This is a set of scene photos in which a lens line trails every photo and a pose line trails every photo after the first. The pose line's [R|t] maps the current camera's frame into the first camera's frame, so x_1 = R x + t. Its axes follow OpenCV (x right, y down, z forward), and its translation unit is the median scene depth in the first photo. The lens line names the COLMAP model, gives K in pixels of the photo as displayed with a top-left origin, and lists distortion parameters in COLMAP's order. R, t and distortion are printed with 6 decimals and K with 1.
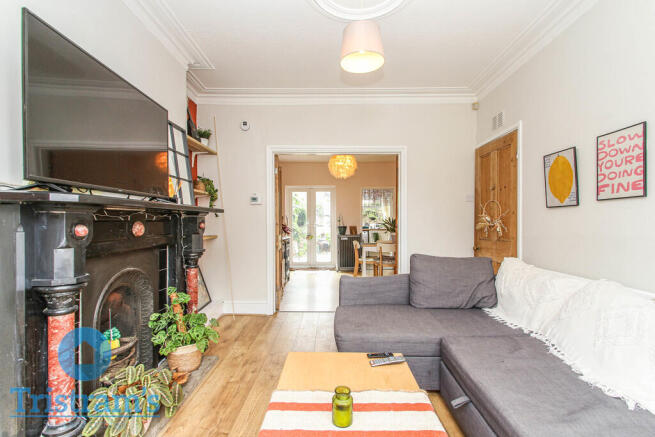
lens RADIAL K [[305.5, 0, 330.8], [0, 305.5, 221.7], [0, 0, 1]] dist [0.003186, 0.000473]
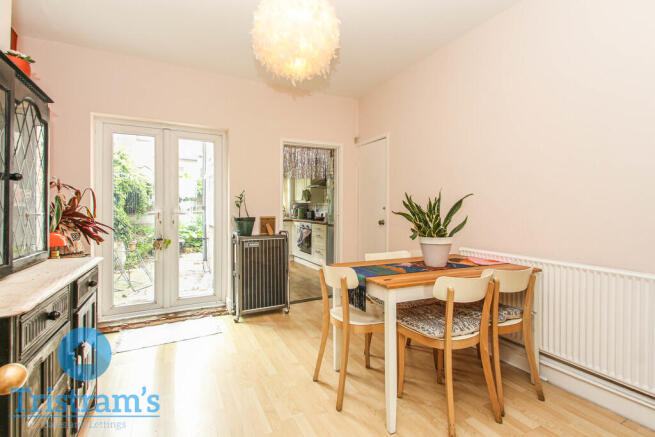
lens RADIAL K [[305.5, 0, 330.8], [0, 305.5, 221.7], [0, 0, 1]] dist [0.003186, 0.000473]
pose [[0.883914, 0.000772, 0.467648, -0.061831], [-0.019343, 0.999203, 0.034910, 0.002887], [-0.467249, -0.039903, 0.883225, 0.536403]]
